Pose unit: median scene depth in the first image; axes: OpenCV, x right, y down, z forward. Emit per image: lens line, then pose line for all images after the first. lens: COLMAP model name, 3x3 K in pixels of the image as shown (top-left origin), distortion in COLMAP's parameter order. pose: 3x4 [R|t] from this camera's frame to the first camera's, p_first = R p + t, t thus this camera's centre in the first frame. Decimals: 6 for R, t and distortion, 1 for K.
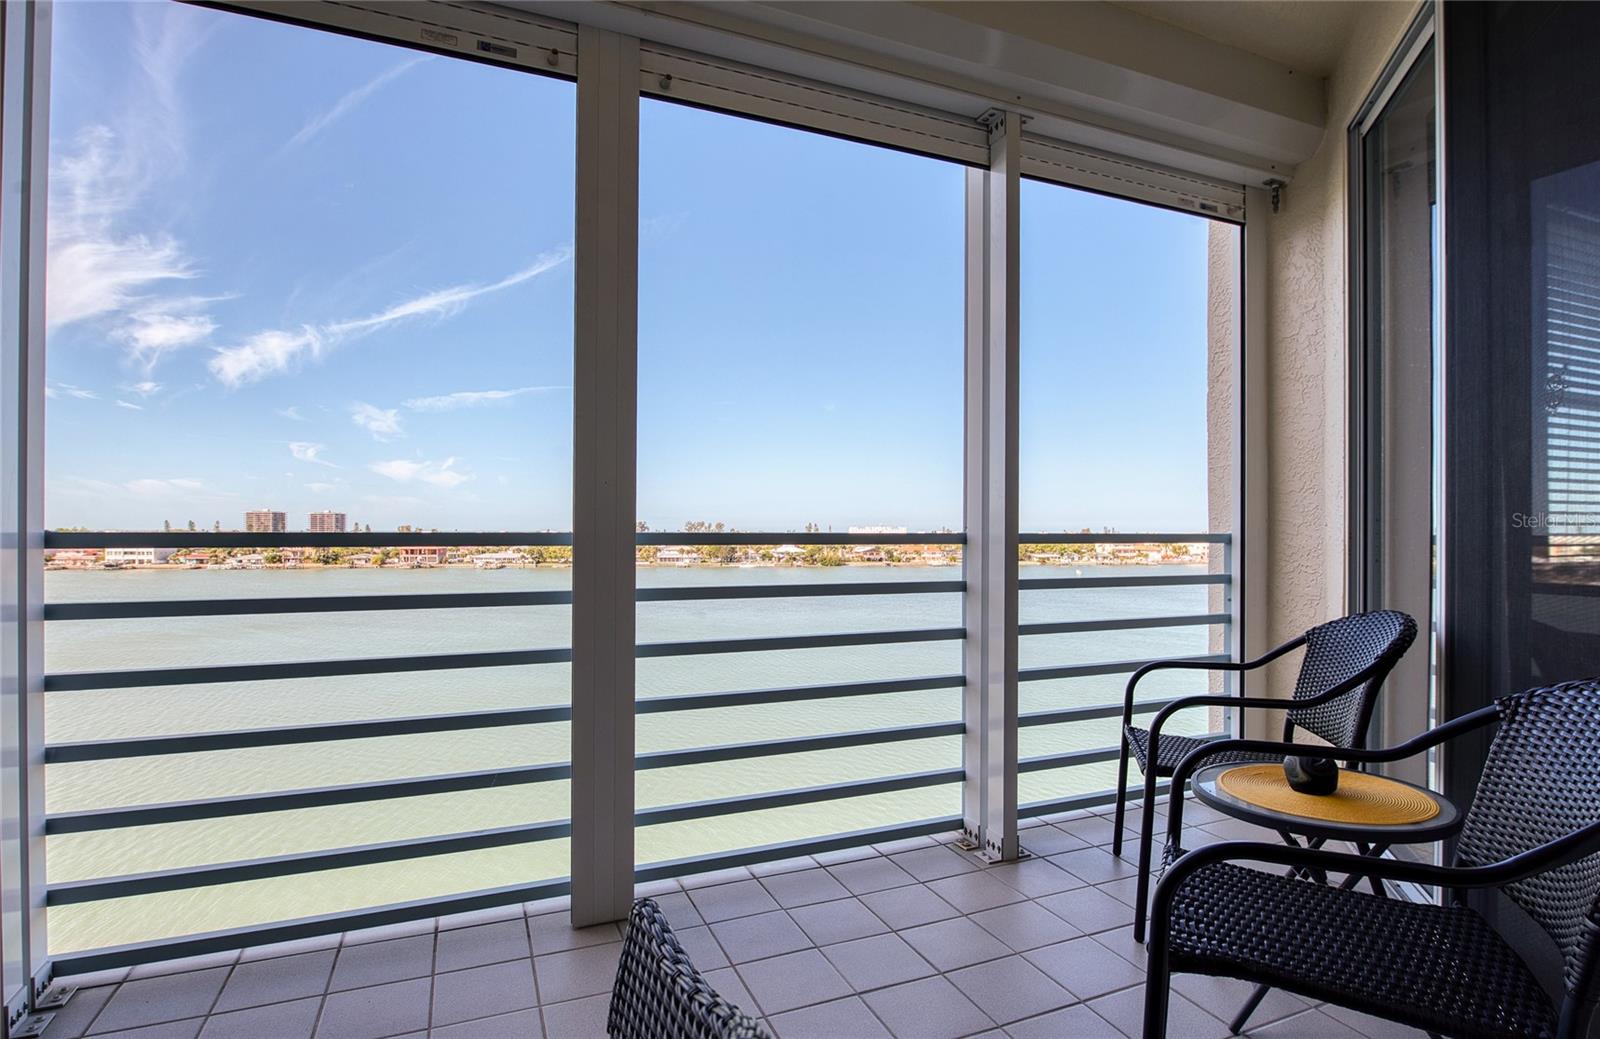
lens RADIAL K [[737.1, 0, 768.9], [0, 737.1, 513.0], [0, 0, 1]] dist [-0.010554, -0.003879]
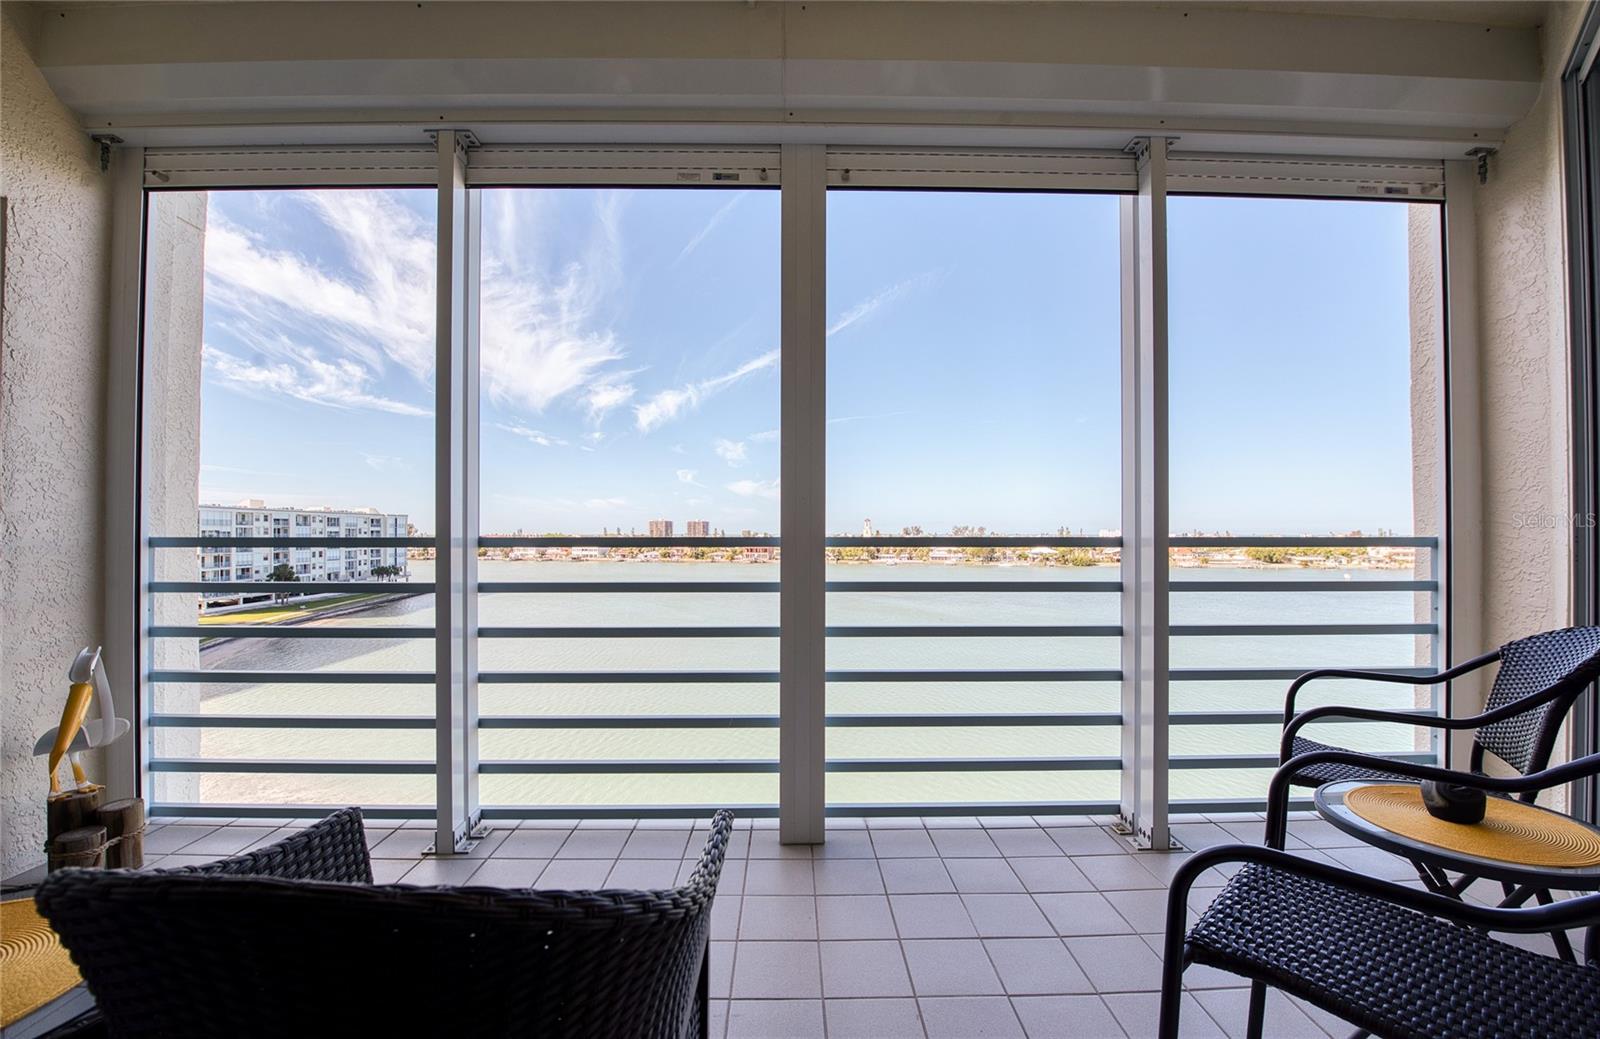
lens RADIAL K [[628.7, 0, 804.7], [0, 628.7, 514.8], [0, 0, 1]] dist [-0.022559, -0.000604]
pose [[0.929649, -0.014343, -0.368168, 0.179442], [0.012027, 0.999891, -0.008585, -0.002765], [0.368251, 0.003553, 0.929720, -0.008317]]
